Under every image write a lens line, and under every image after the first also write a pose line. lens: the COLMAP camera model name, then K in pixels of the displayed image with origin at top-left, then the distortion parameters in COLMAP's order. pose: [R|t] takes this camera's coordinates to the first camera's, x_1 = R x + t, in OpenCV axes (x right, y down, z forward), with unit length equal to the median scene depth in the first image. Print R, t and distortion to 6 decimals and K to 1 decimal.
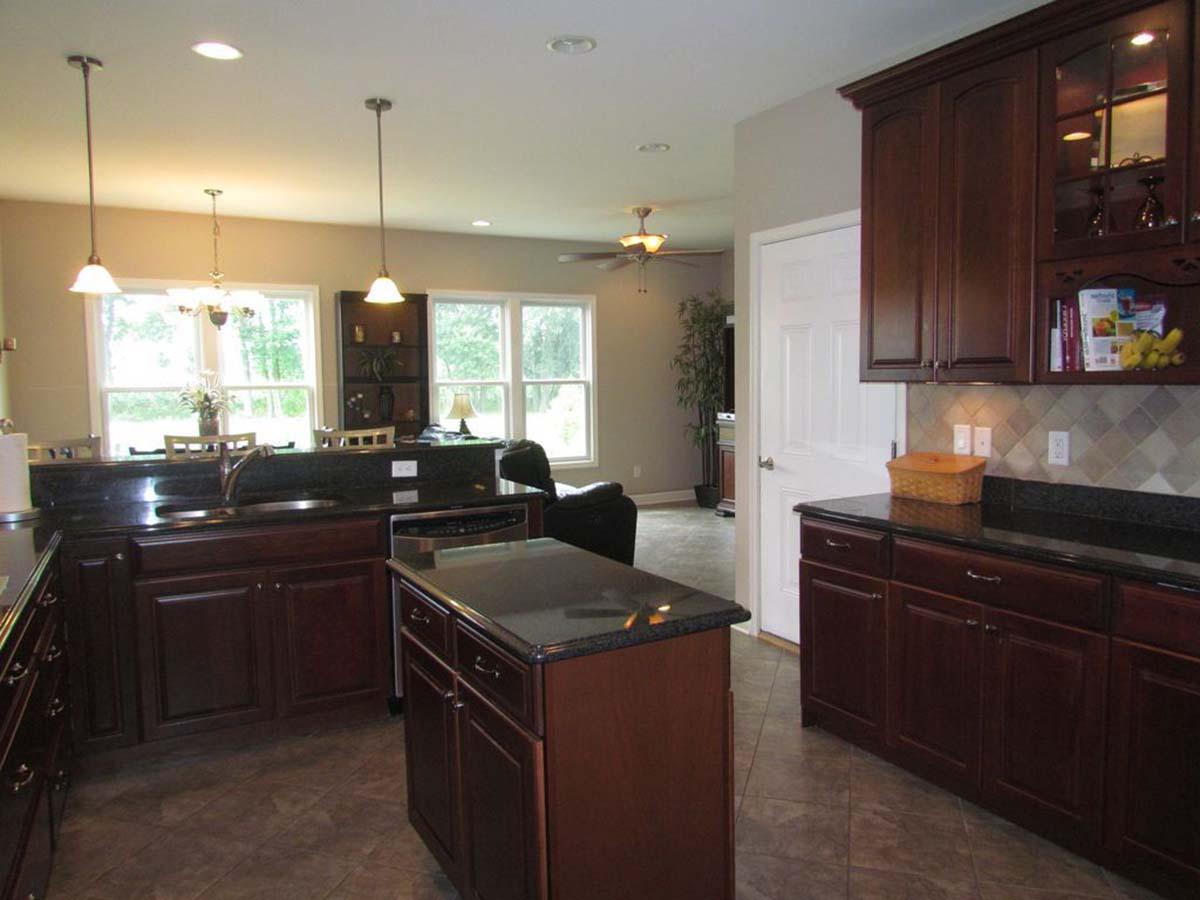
lens RADIAL K [[850.0, 0, 600.0], [0, 850.0, 450.0], [0, 0, 1]] dist [-0.006732, -0.006407]
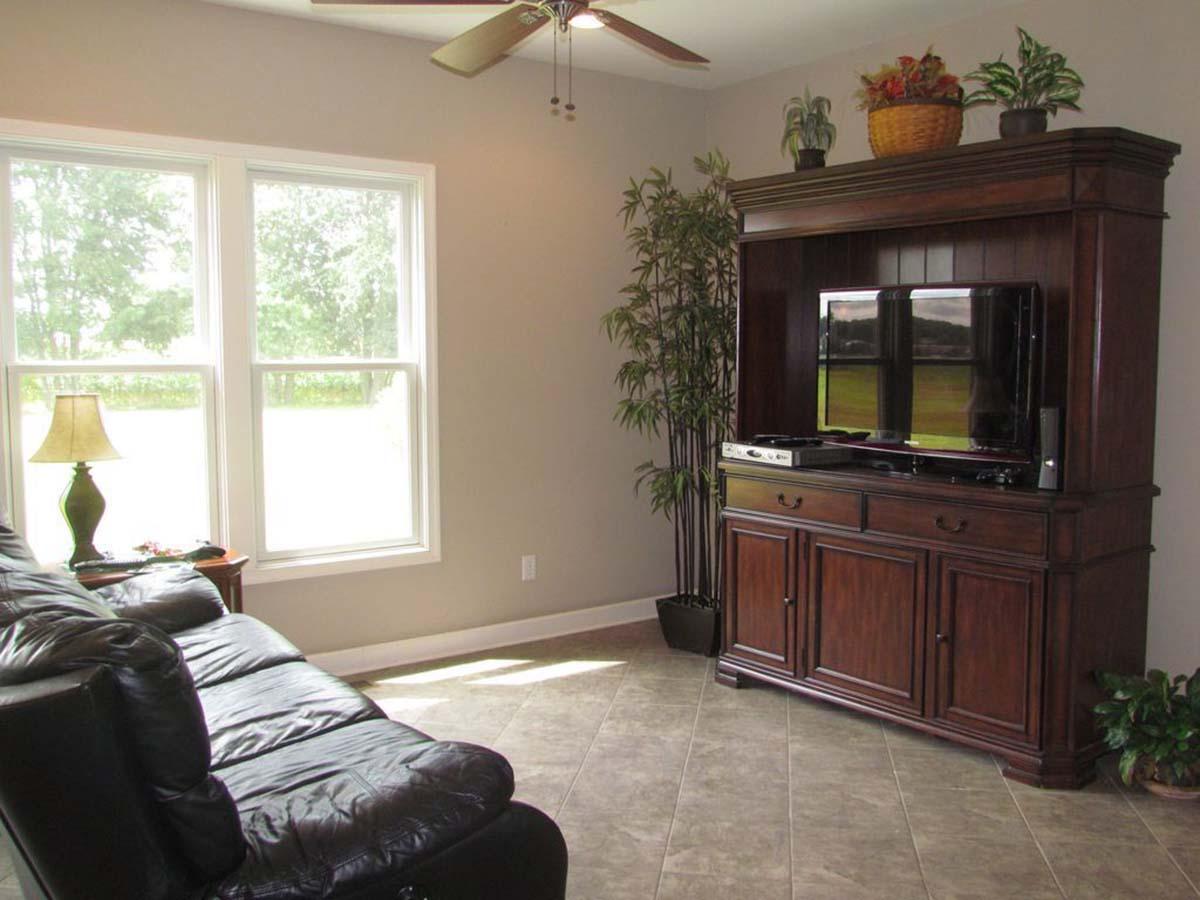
lens RADIAL K [[1017.6, 0, 600.0], [0, 1017.6, 450.0], [0, 0, 1]] dist [-0.003421, -0.077588]
pose [[0.990420, 0.000460, 0.138085, 0.007244], [-0.001005, 0.999992, 0.003881, -0.039686], [-0.138082, -0.003982, 0.990413, 0.478140]]
